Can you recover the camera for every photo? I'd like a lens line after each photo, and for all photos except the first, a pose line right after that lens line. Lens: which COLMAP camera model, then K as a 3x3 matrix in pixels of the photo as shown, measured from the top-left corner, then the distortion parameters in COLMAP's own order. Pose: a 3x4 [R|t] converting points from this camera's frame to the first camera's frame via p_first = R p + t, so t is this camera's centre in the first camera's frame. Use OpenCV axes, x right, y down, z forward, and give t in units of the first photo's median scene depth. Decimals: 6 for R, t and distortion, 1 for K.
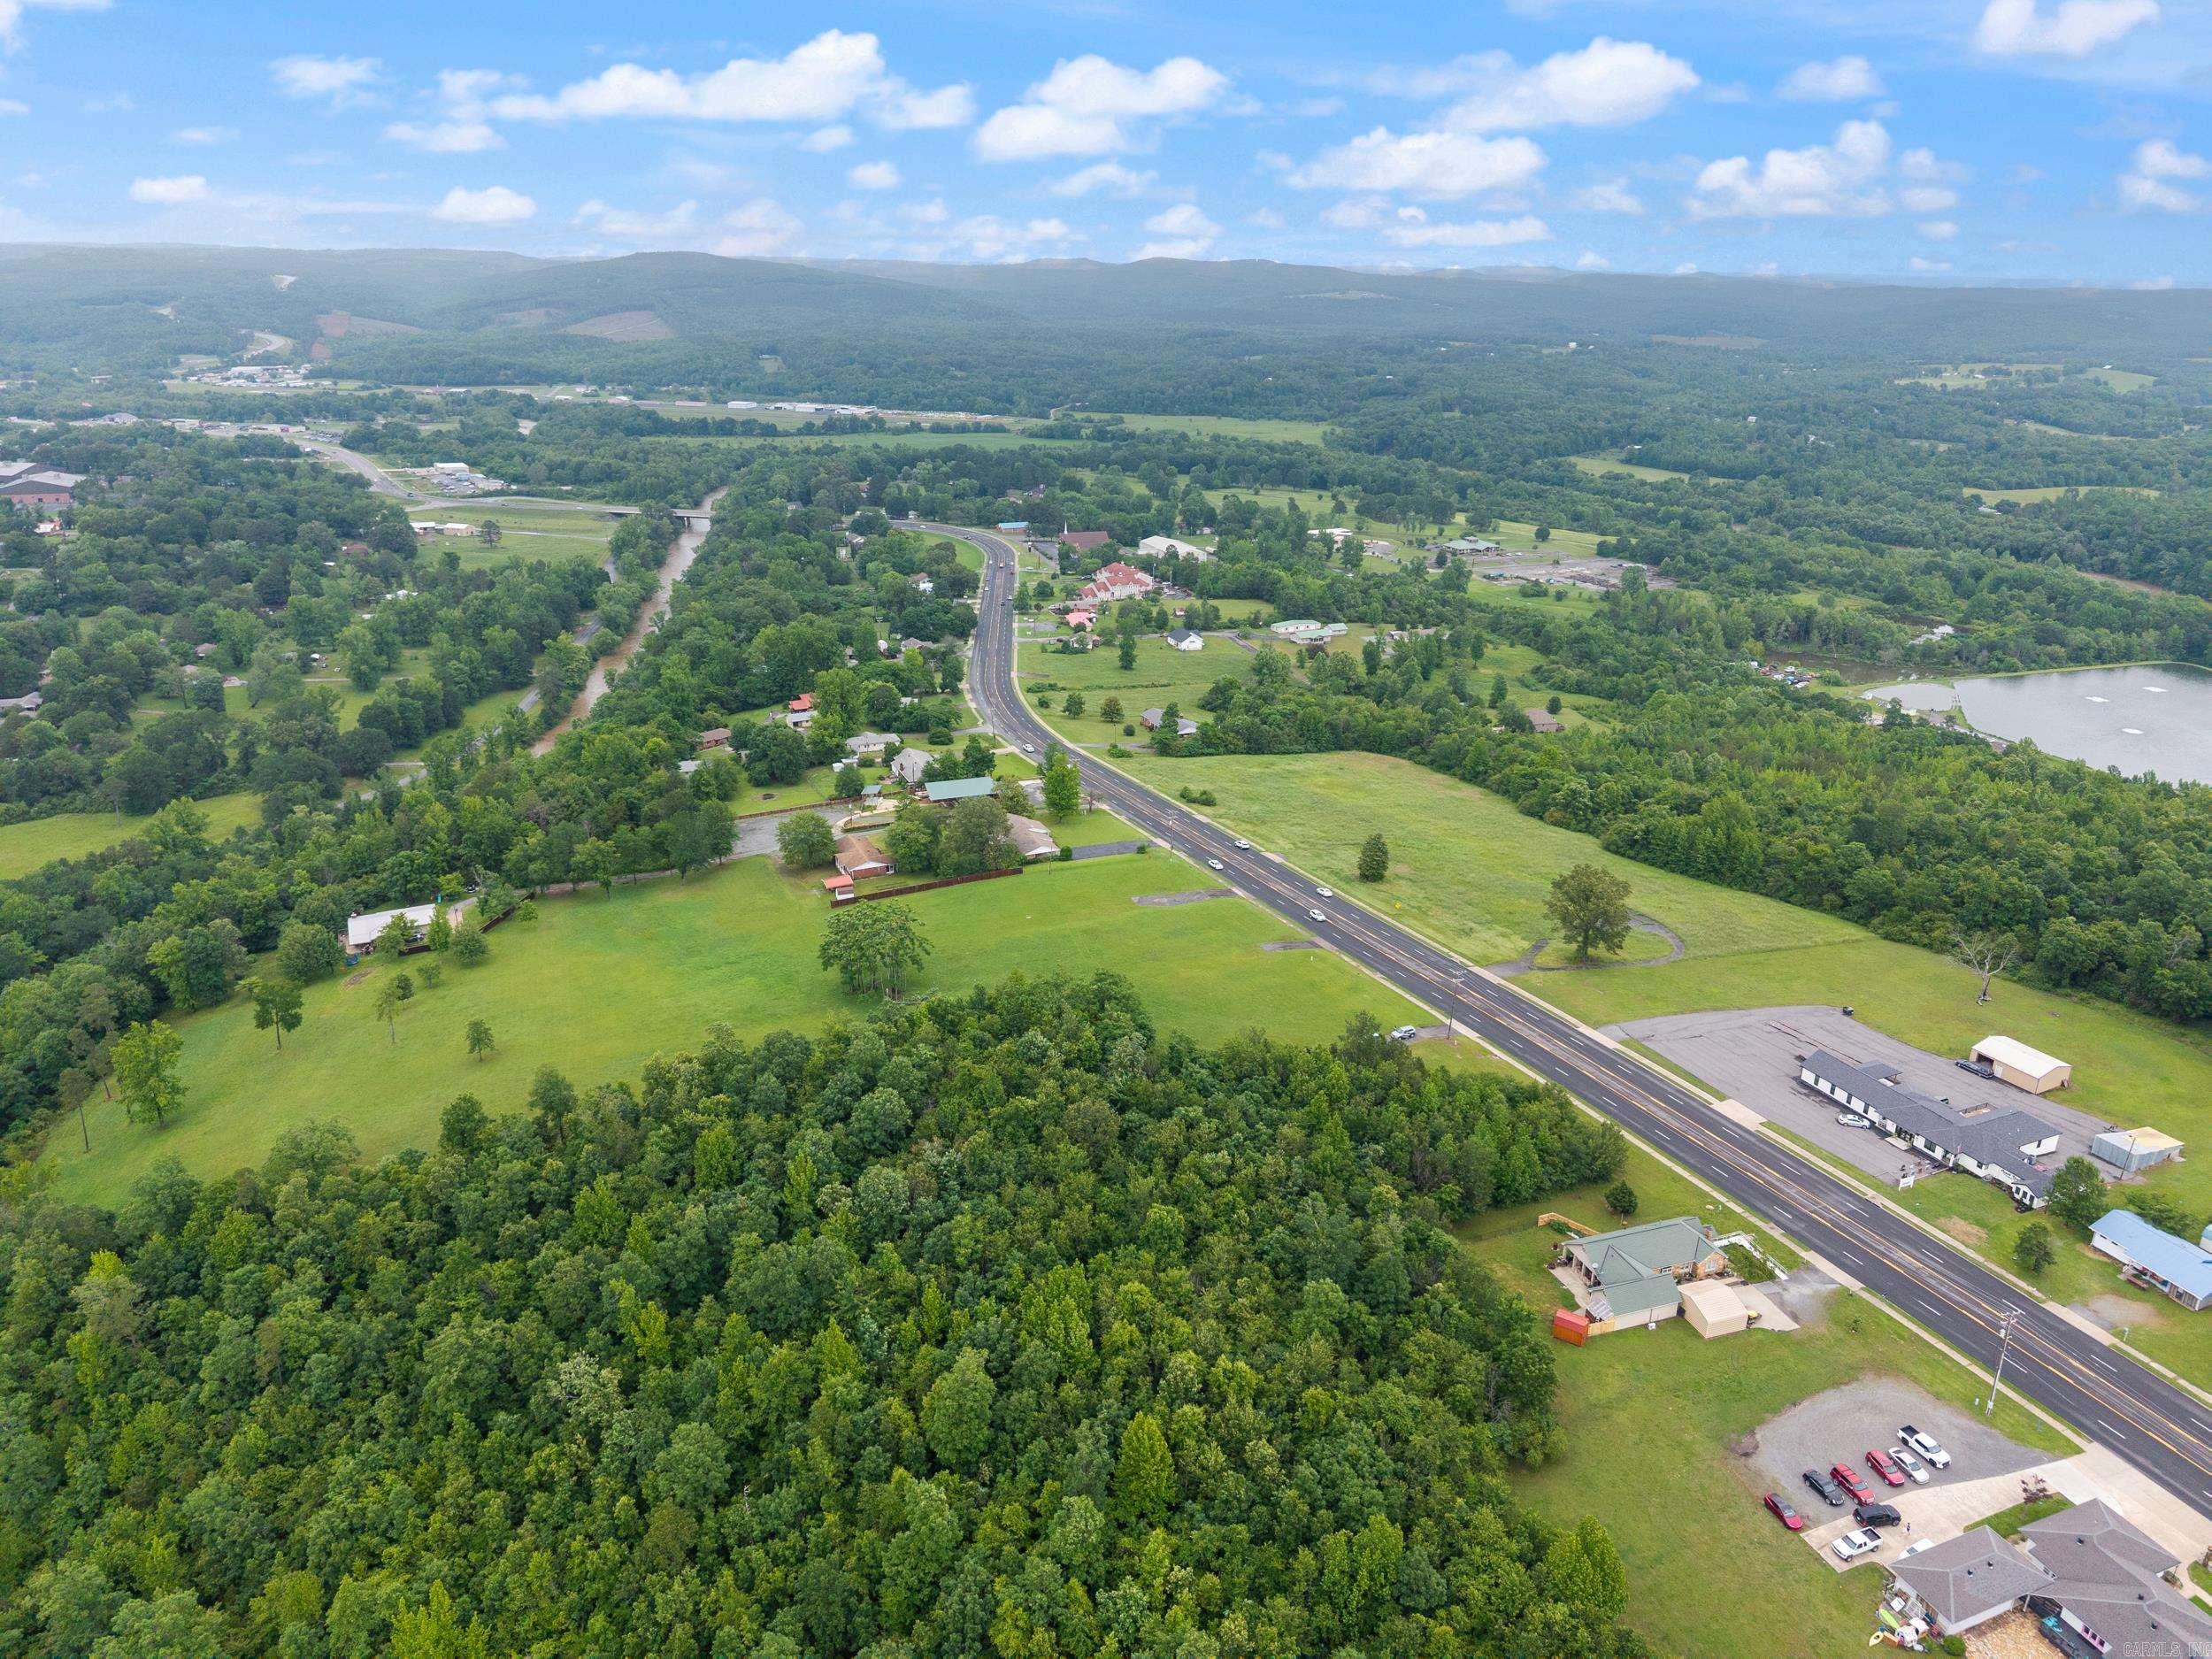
lens RADIAL K [[1525.2, 0, 1106.0], [0, 1525.2, 829.5], [0, 0, 1]] dist [0.003352, -0.003739]
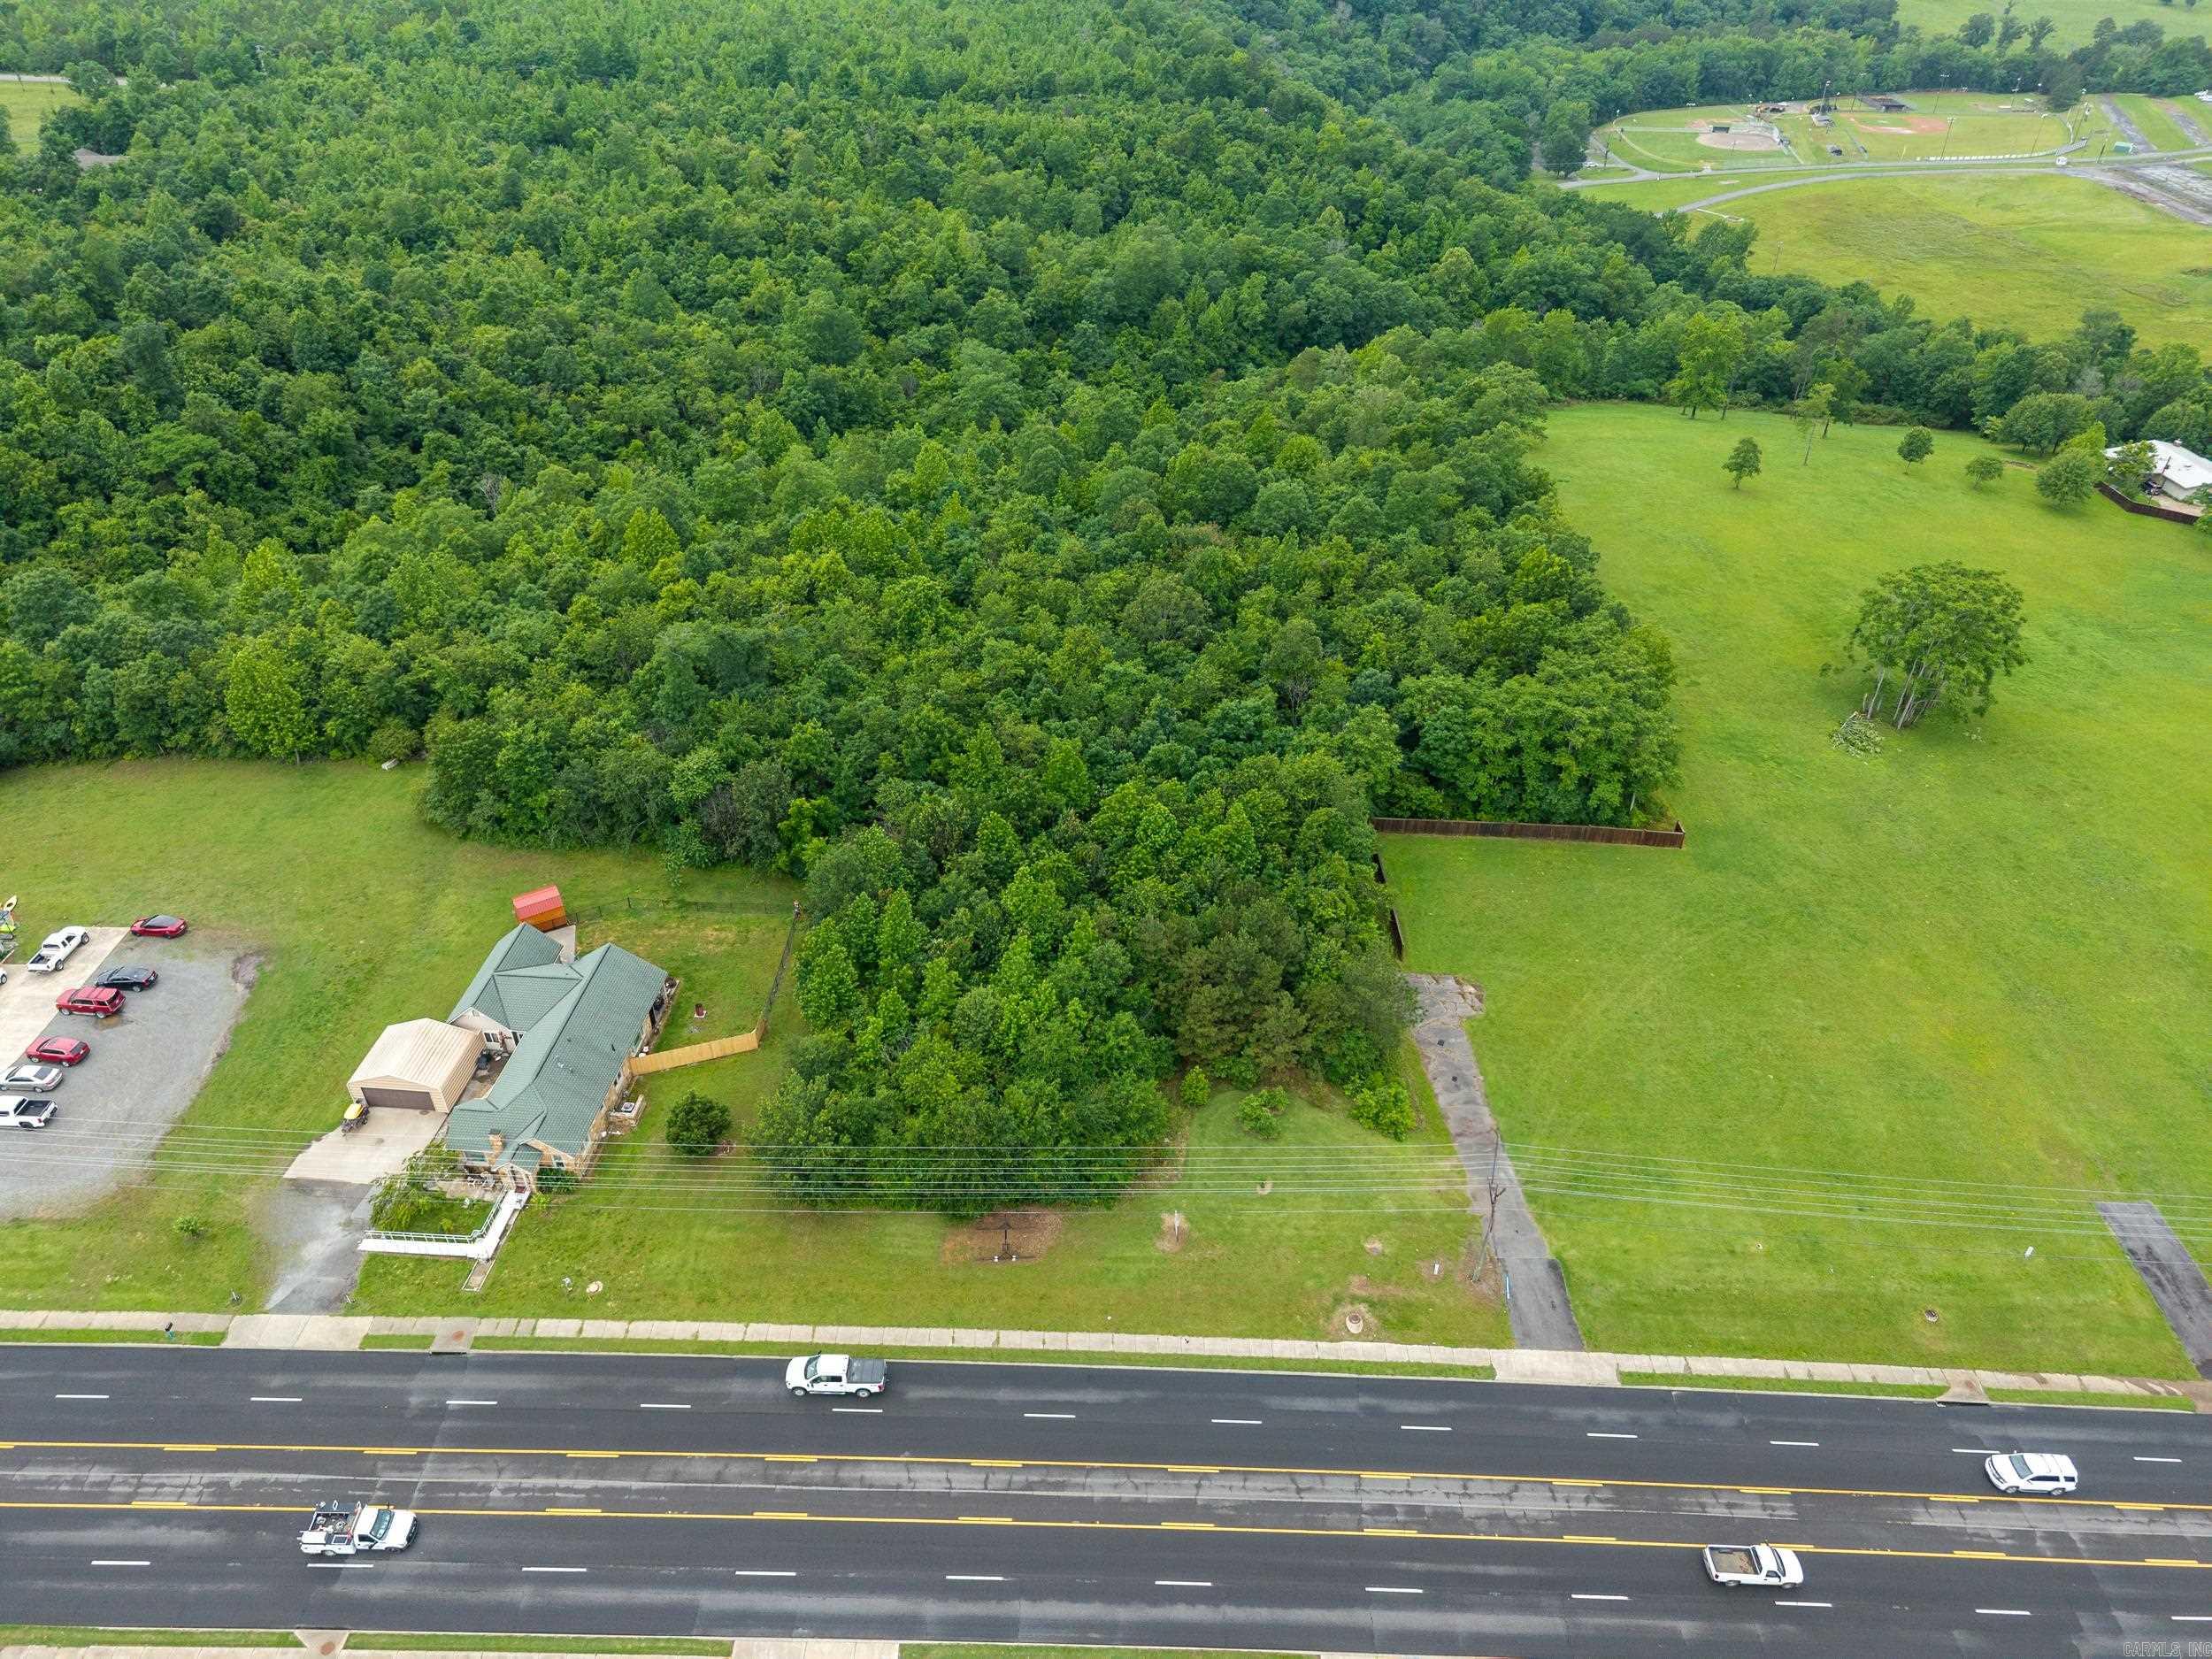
lens RADIAL K [[1525.2, 0, 1106.0], [0, 1525.2, 829.5], [0, 0, 1]] dist [0.003352, -0.003739]
pose [[-0.410885, 0.511617, -0.754600, 0.648031], [-0.332106, 0.686831, 0.646505, -0.212270], [0.849046, 0.516246, -0.112297, 1.179281]]
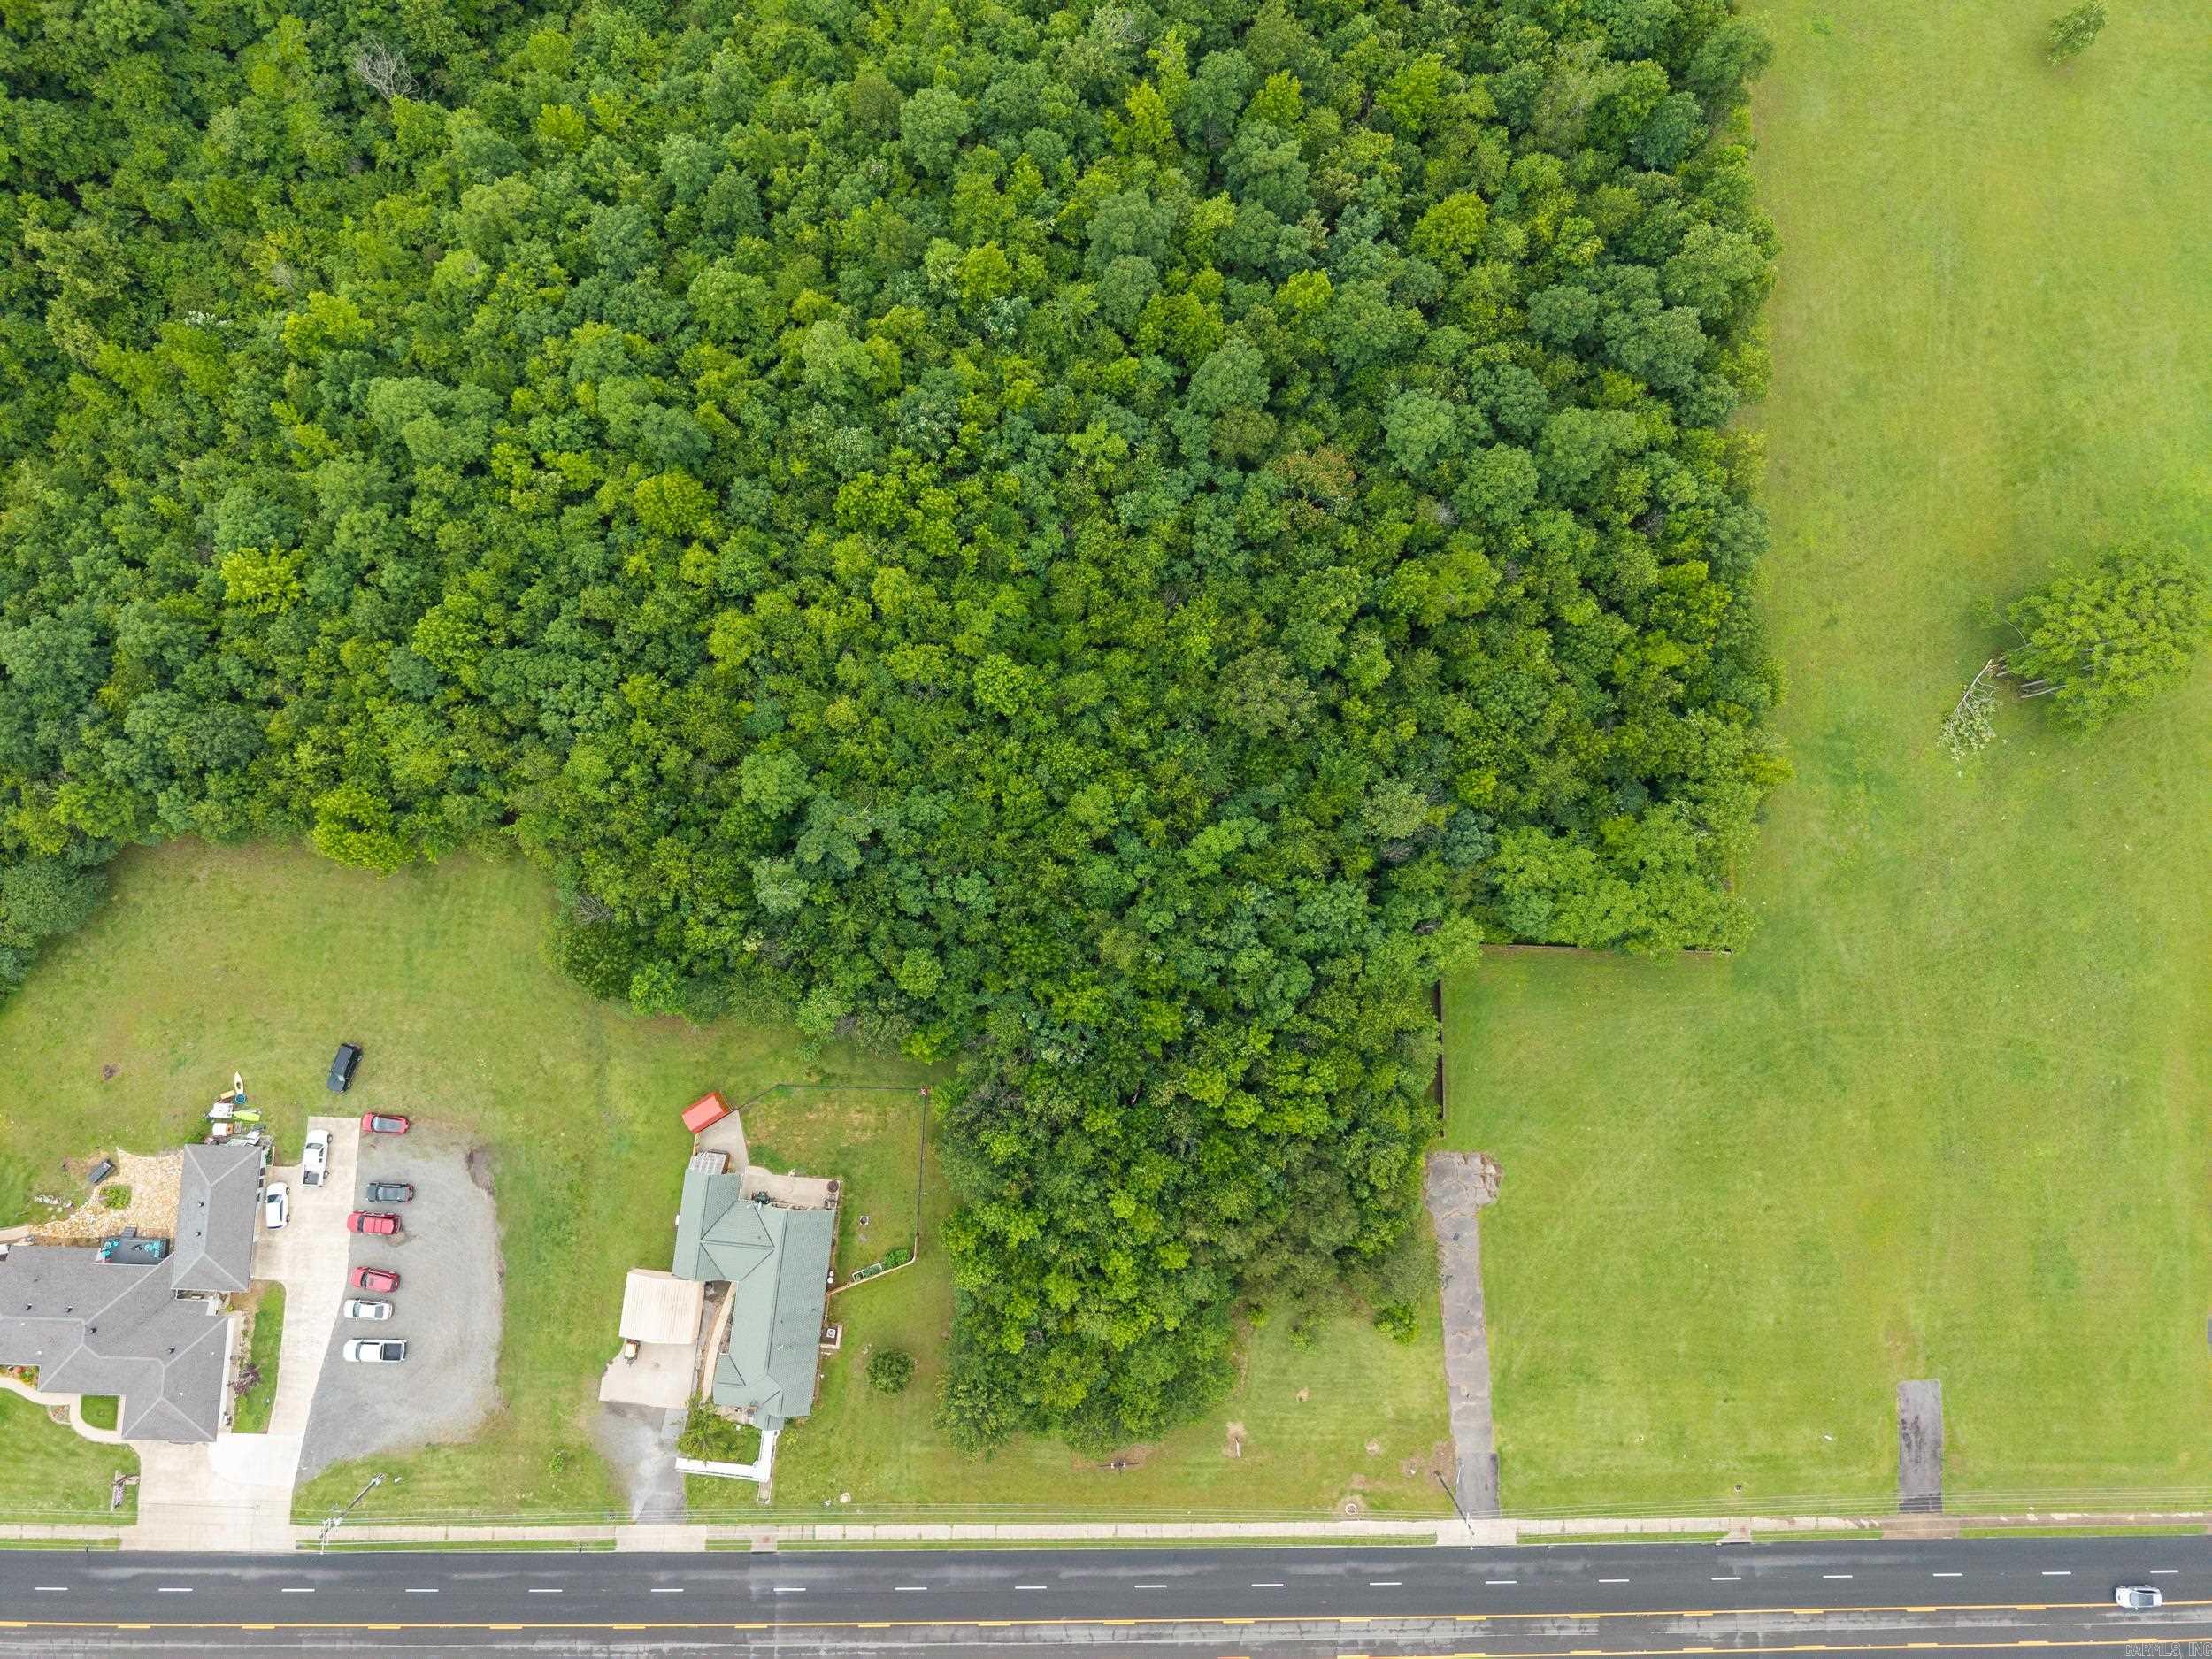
lens RADIAL K [[1525.2, 0, 1106.0], [0, 1525.2, 829.5], [0, 0, 1]] dist [0.003352, -0.003739]
pose [[-0.424816, 0.900324, -0.094595, 0.146312], [-0.338007, -0.060811, 0.939177, -0.449639], [0.839811, 0.430951, 0.330149, 0.784476]]
